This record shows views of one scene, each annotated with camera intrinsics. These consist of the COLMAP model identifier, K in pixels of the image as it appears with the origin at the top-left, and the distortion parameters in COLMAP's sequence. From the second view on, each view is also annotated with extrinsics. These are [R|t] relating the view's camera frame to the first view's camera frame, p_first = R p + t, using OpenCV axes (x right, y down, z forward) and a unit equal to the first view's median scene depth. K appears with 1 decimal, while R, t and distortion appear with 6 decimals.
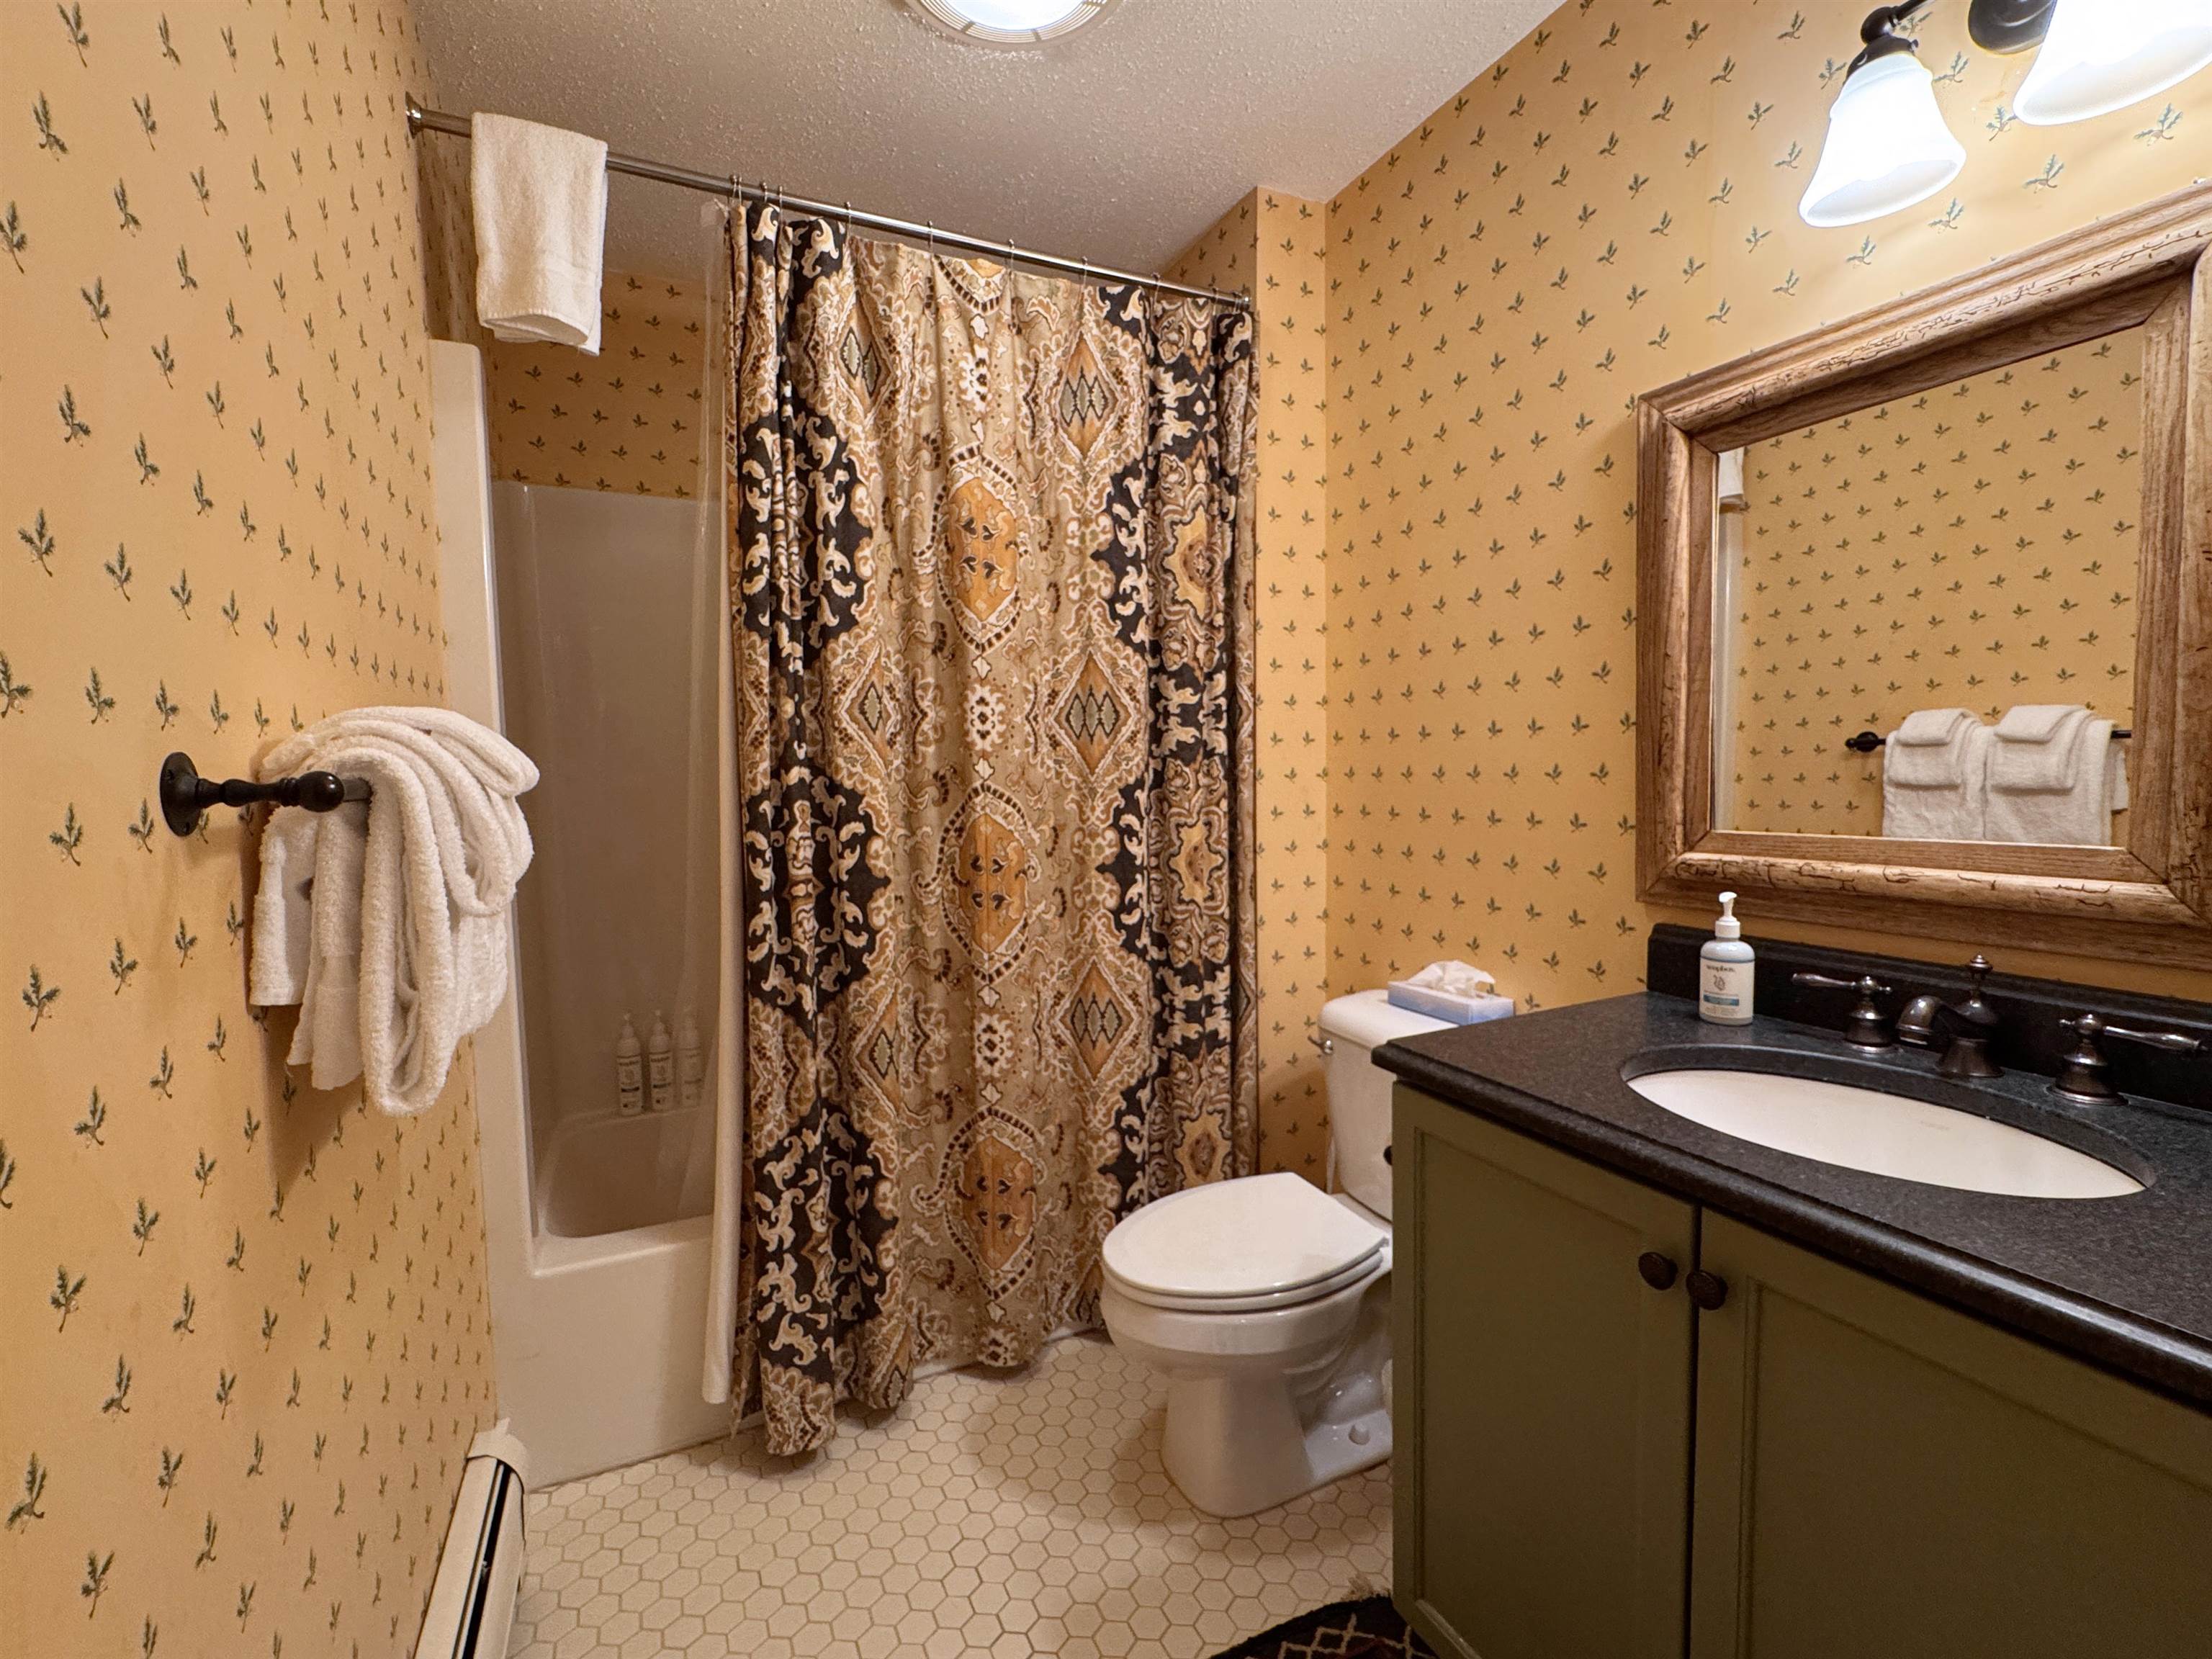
lens RADIAL K [[968.8, 0, 1106.0], [0, 968.8, 829.5], [0, 0, 1]] dist [-0.000434, -0.000127]
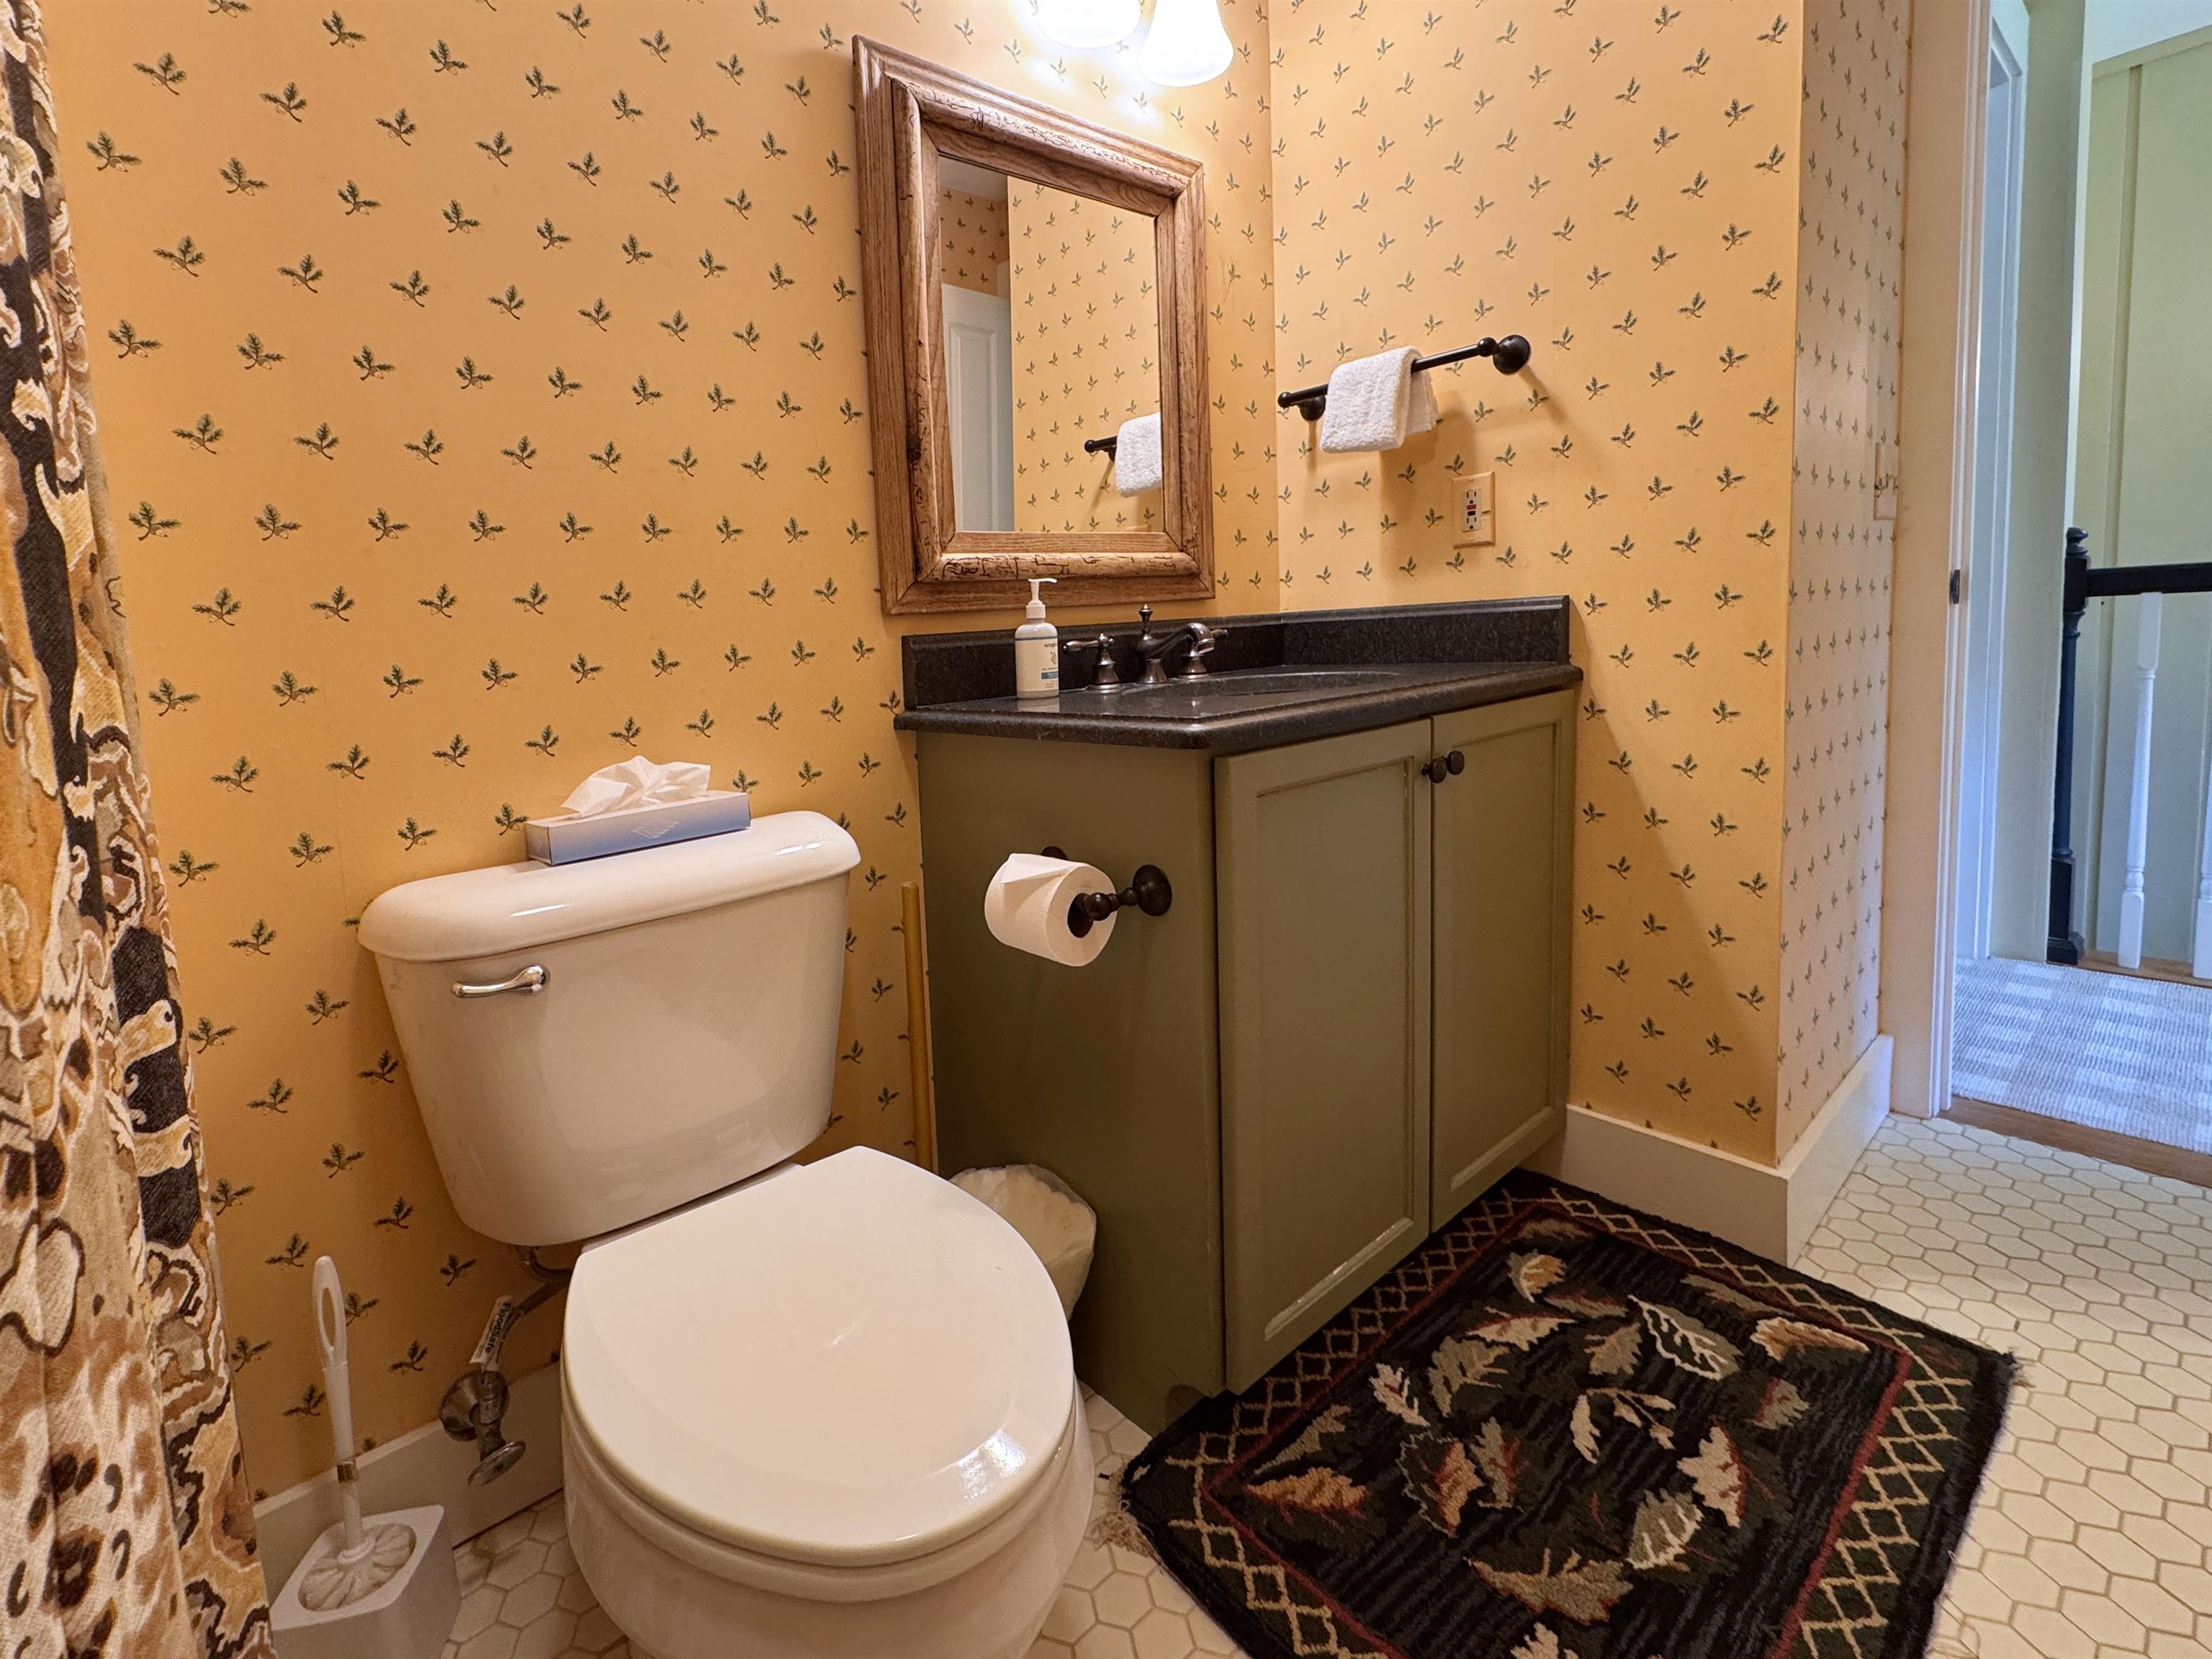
lens RADIAL K [[973.9, 0, 1106.1], [0, 973.9, 730.9], [0, 0, 1]] dist [-0.001218, -0.000278]
pose [[-0.256898, -0.072963, 0.963680, -0.458981], [0.124952, 0.986269, 0.107984, 0.126488], [-0.958327, 0.148155, -0.244253, 1.209414]]
